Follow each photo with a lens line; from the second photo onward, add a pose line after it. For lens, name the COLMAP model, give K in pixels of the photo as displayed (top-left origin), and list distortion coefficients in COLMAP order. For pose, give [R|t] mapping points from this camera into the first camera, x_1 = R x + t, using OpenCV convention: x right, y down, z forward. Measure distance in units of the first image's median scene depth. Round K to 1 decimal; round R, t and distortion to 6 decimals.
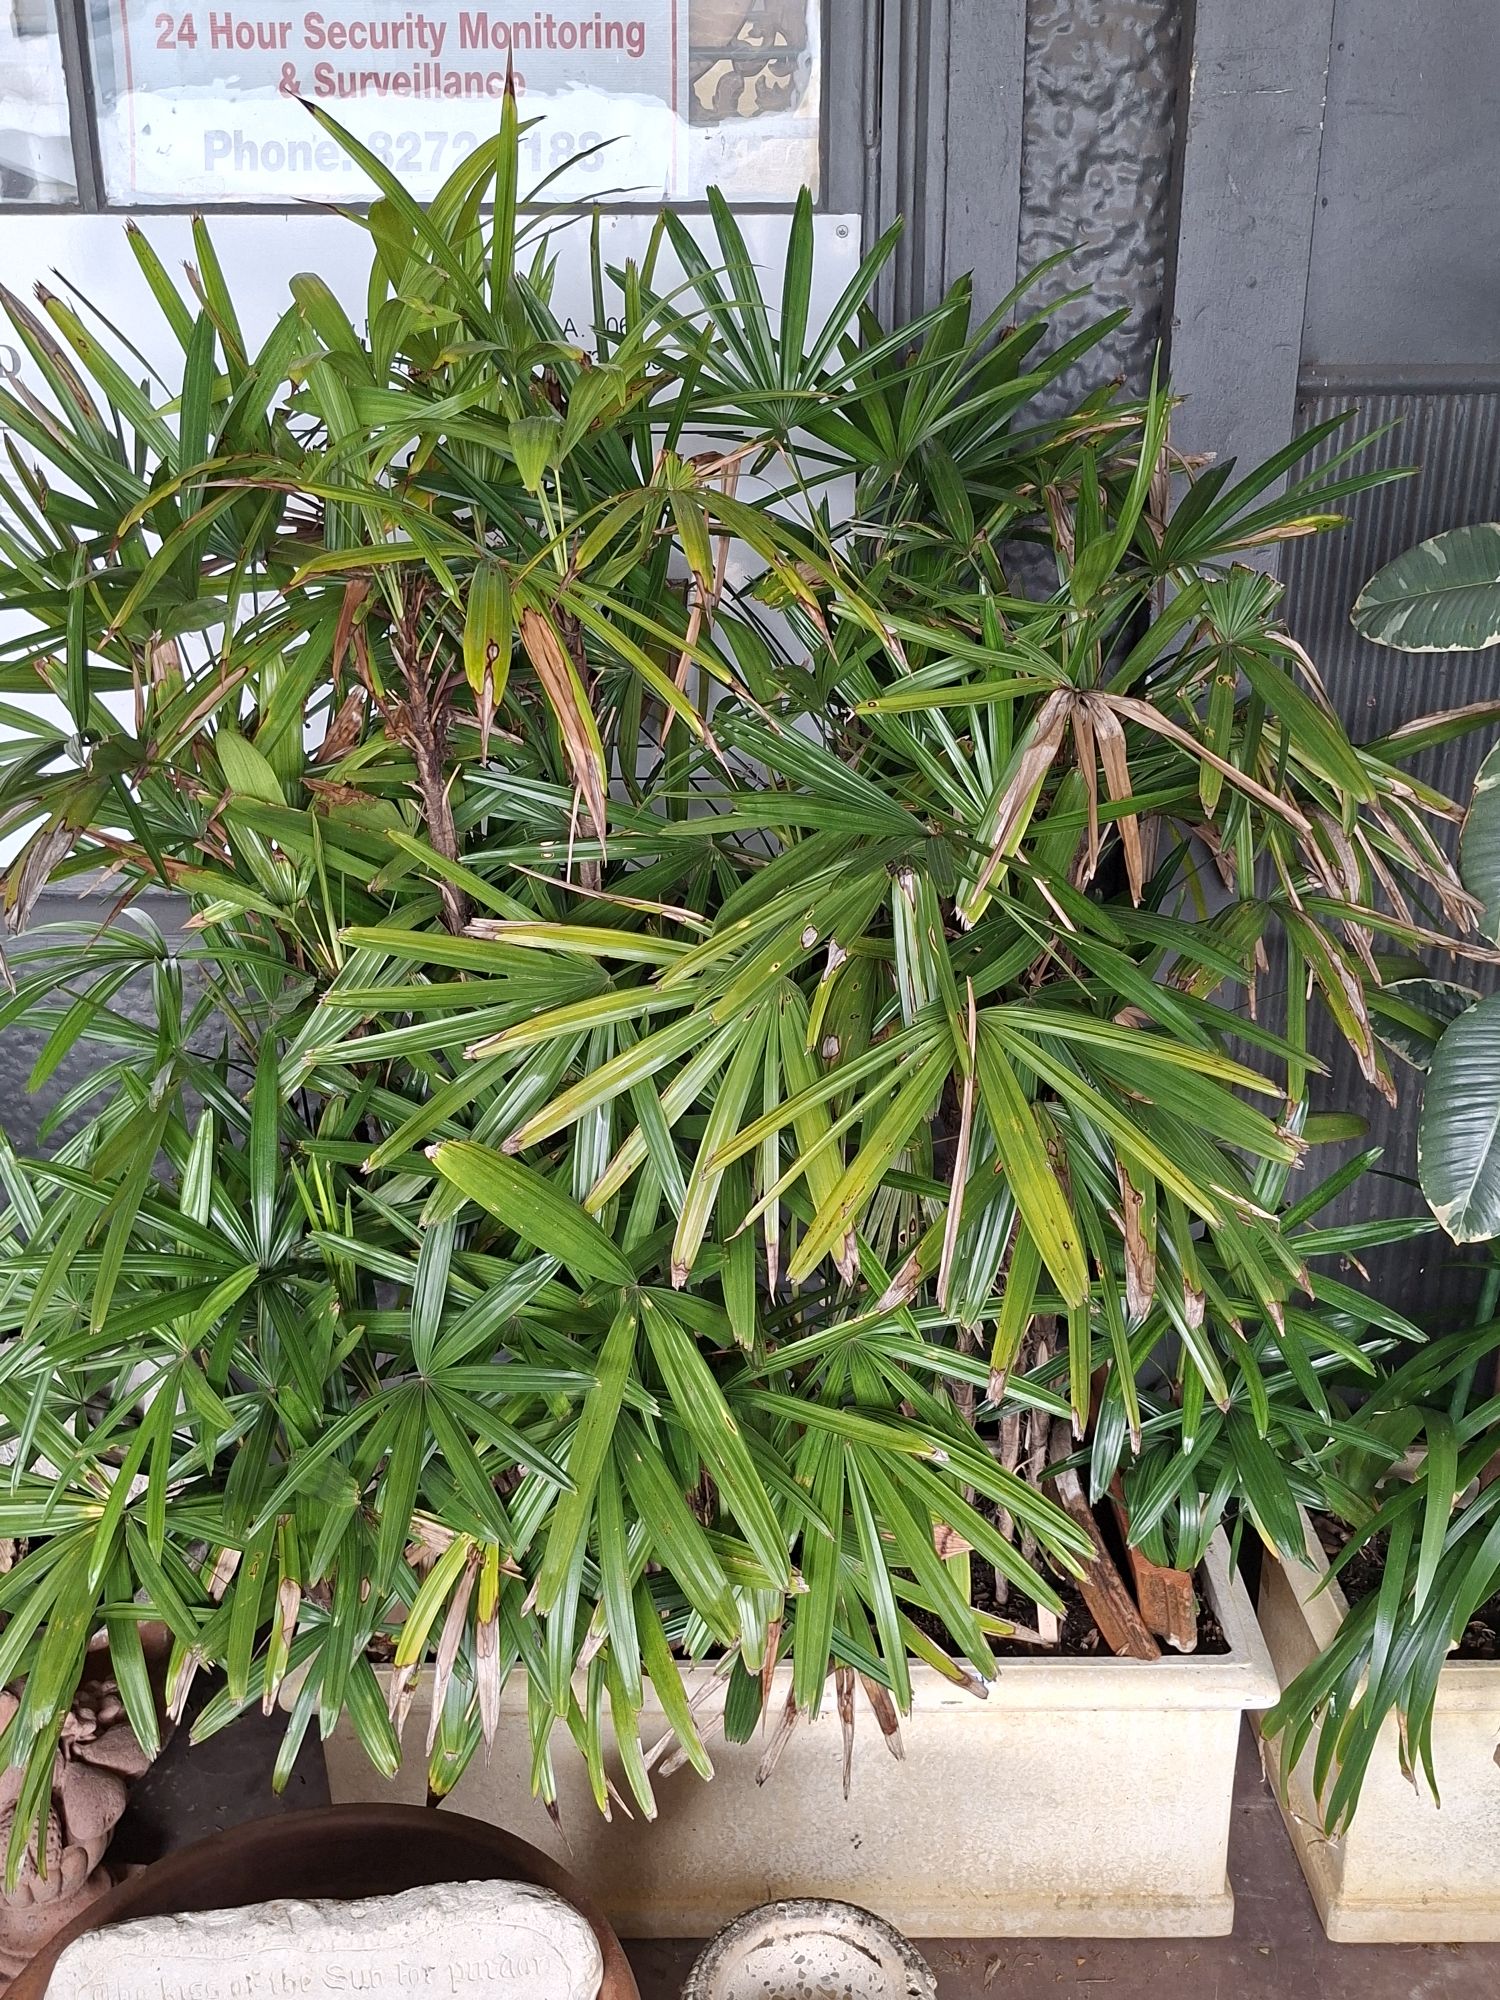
lens RADIAL K [[1826.8, 0, 747.5], [0, 1826.8, 1004.1], [0, 0, 1]] dist [0.011113, 0.000000]
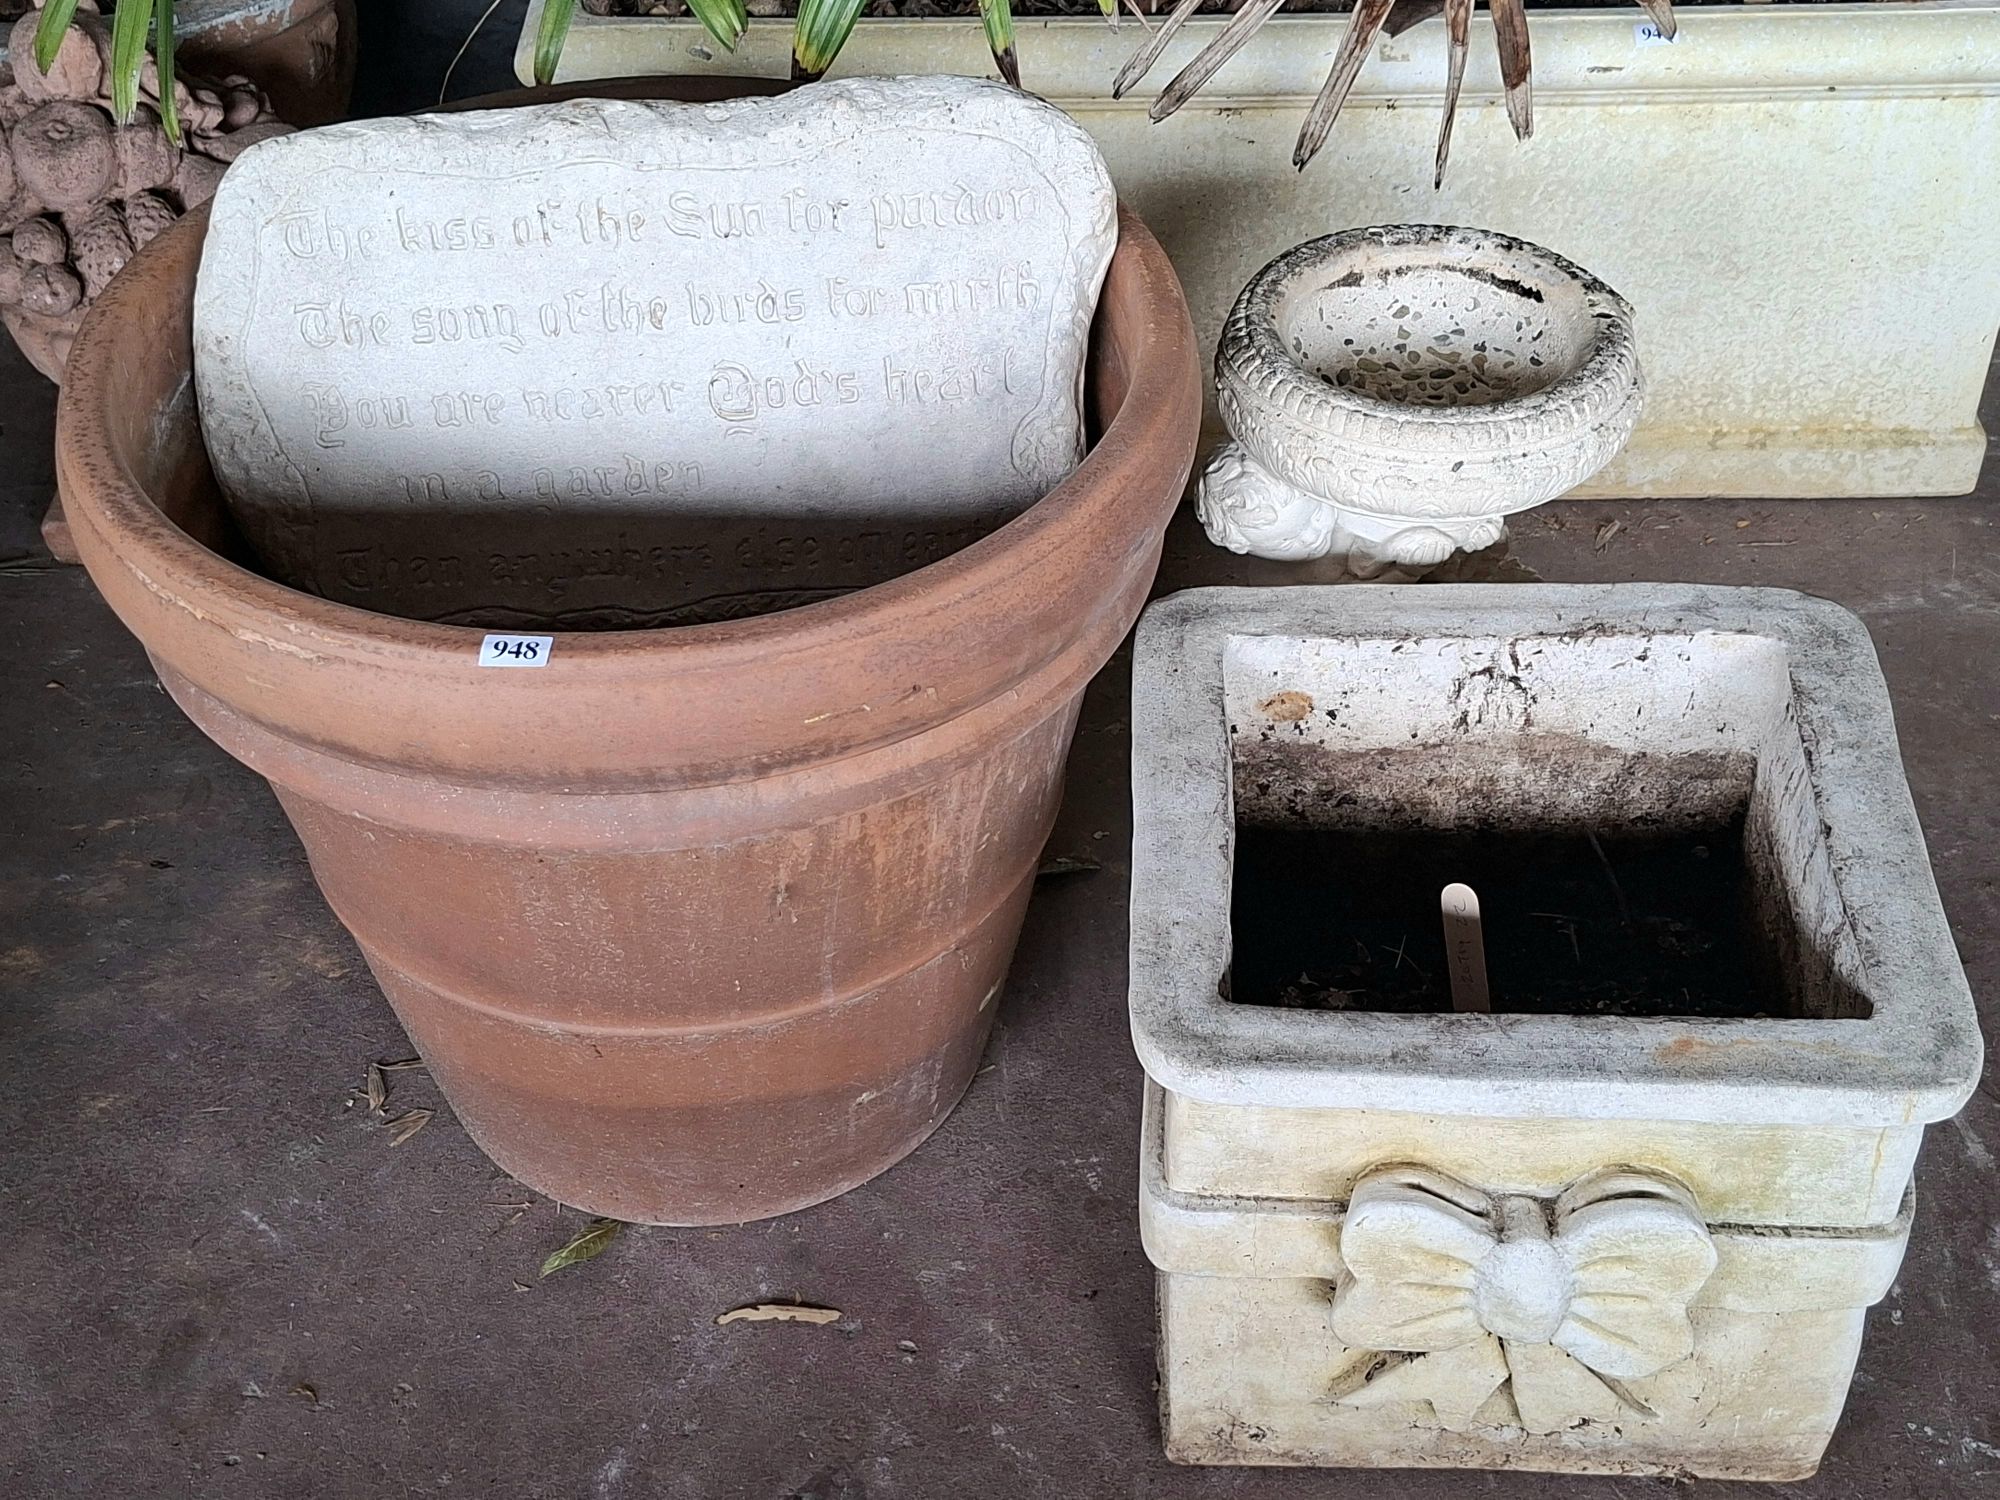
lens RADIAL K [[2484.1, 0, 1000.1], [0, 2484.1, 748.8], [0, 0, 1]] dist [0.078909, 0.000000]
pose [[0.999936, 0.011311, -0.000751, -0.101766], [-0.010486, 0.948083, 0.317851, 0.376606], [0.004307, -0.317823, 0.948140, 0.136549]]
